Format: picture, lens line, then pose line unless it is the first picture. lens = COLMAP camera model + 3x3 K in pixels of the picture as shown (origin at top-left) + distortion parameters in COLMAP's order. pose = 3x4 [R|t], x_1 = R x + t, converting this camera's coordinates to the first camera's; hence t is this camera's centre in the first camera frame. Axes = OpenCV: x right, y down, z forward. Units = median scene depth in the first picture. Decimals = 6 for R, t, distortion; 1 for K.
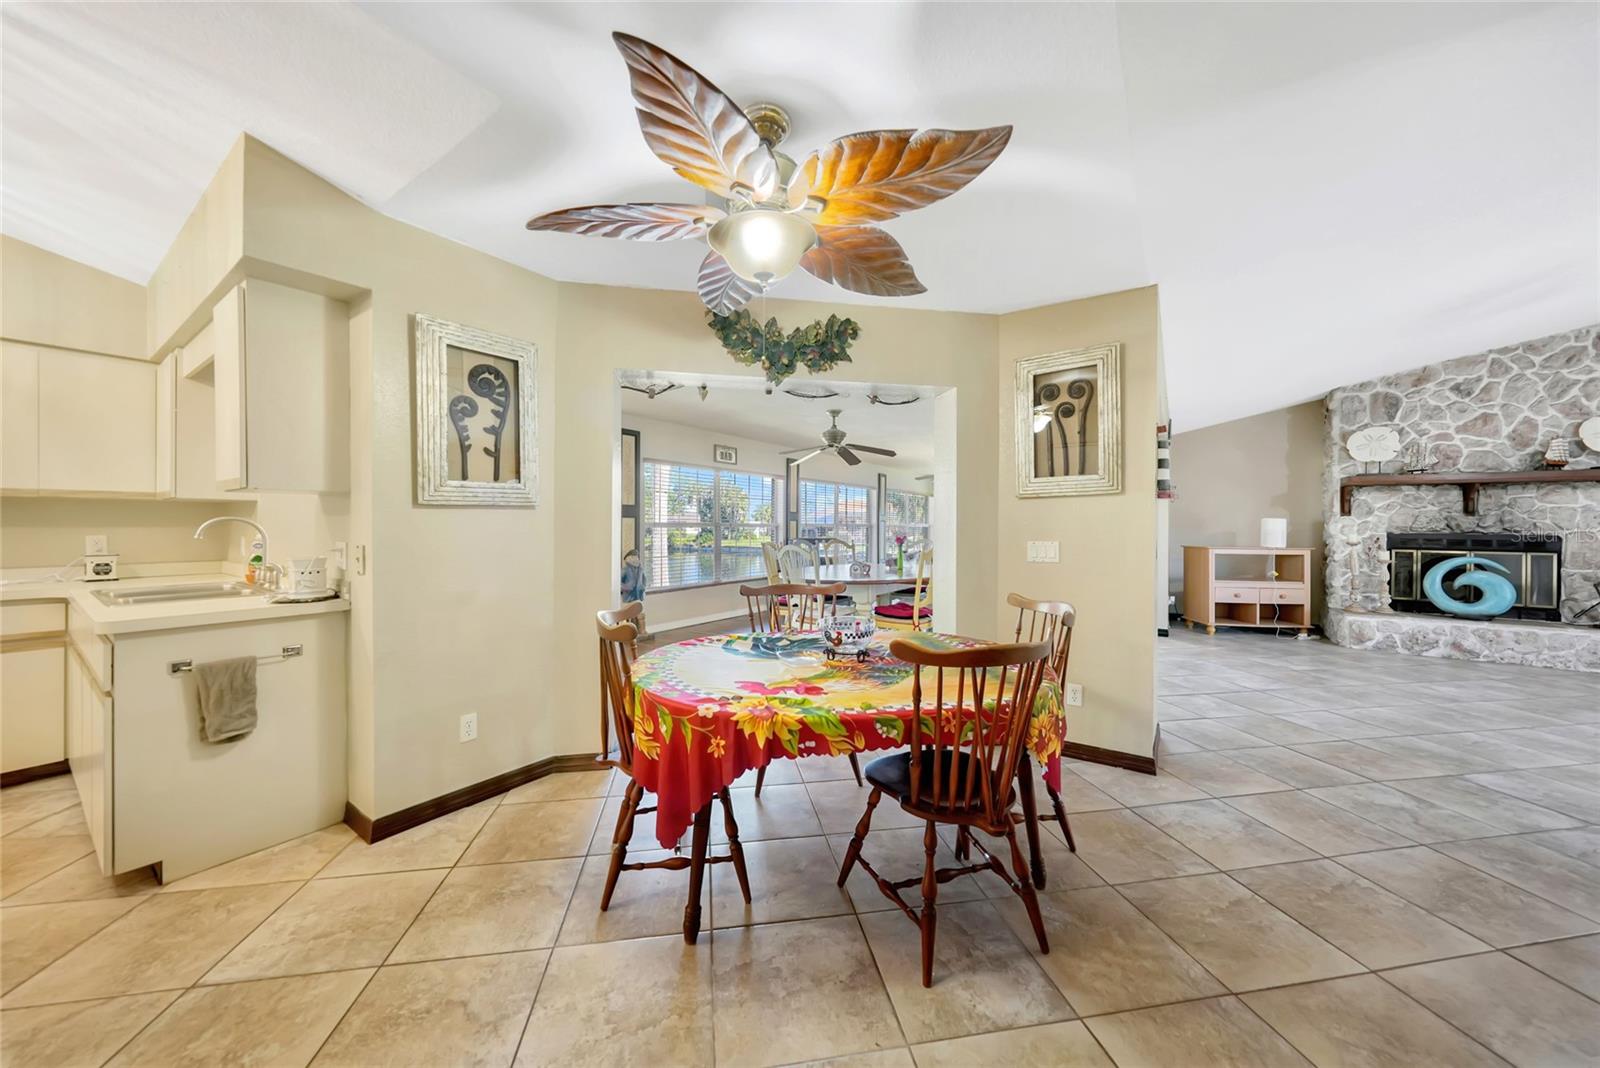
lens RADIAL K [[534.6, 0, 800.0], [0, 534.6, 534.0], [0, 0, 1]] dist [0.000724, 0.000303]
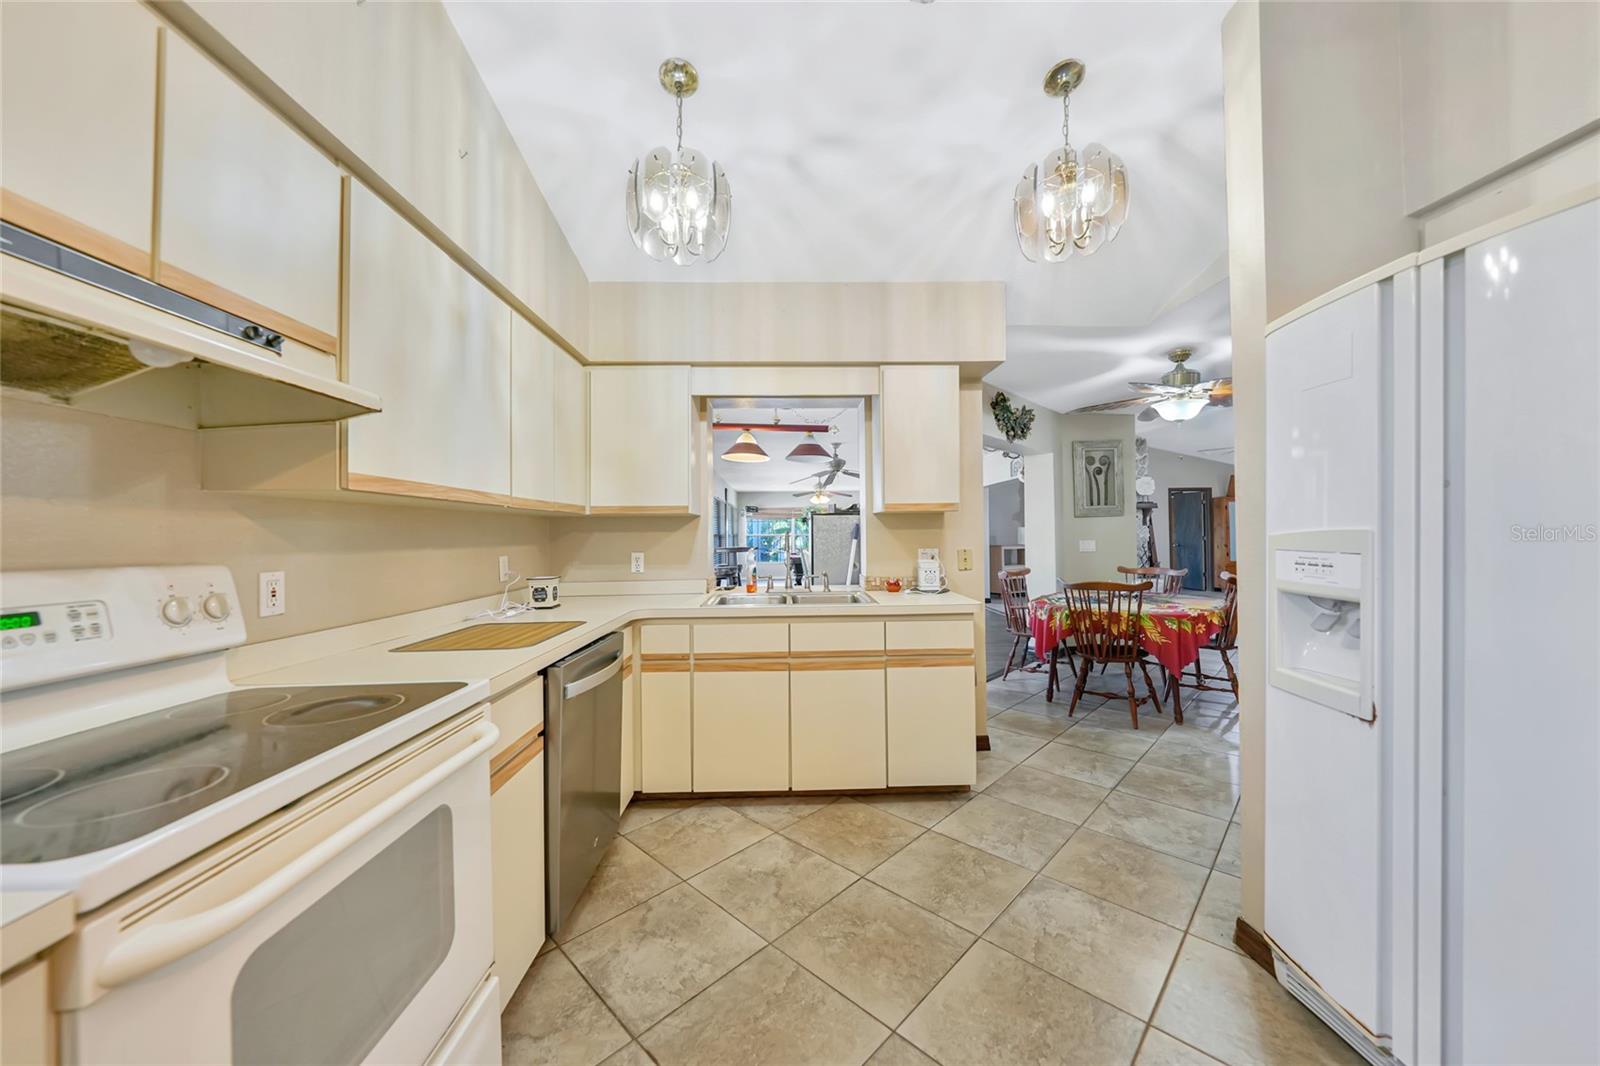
lens RADIAL K [[551.2, 0, 800.0], [0, 551.2, 533.0], [0, 0, 1]] dist [-0.011633, 0.000005]
pose [[0.808442, -0.012059, 0.588452, -0.823536], [0.025913, 0.999550, -0.015116, -0.004851], [-0.588005, 0.027469, 0.808391, 0.028411]]
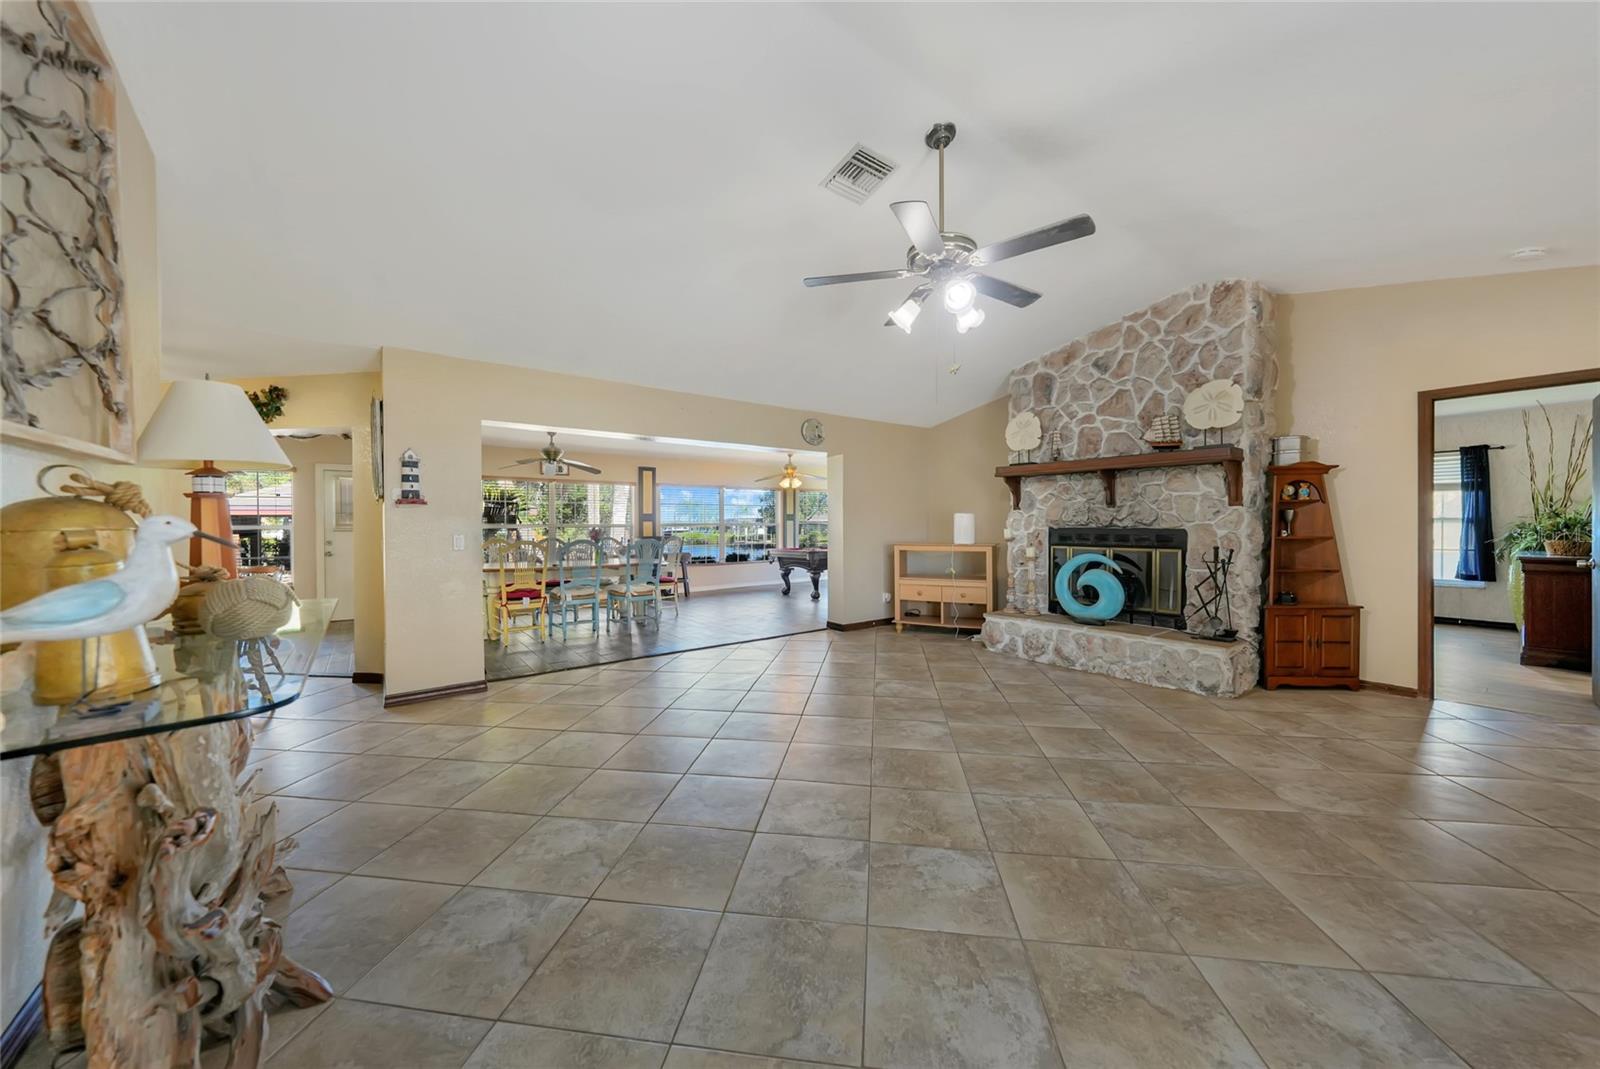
lens RADIAL K [[534.6, 0, 800.0], [0, 534.6, 534.5], [0, 0, 1]] dist [0.000724, 0.000303]
pose [[0.955360, -0.005528, -0.295391, 1.047637], [0.006338, 0.999978, 0.001784, 0.006277], [0.295375, -0.003577, 0.955375, 0.007875]]
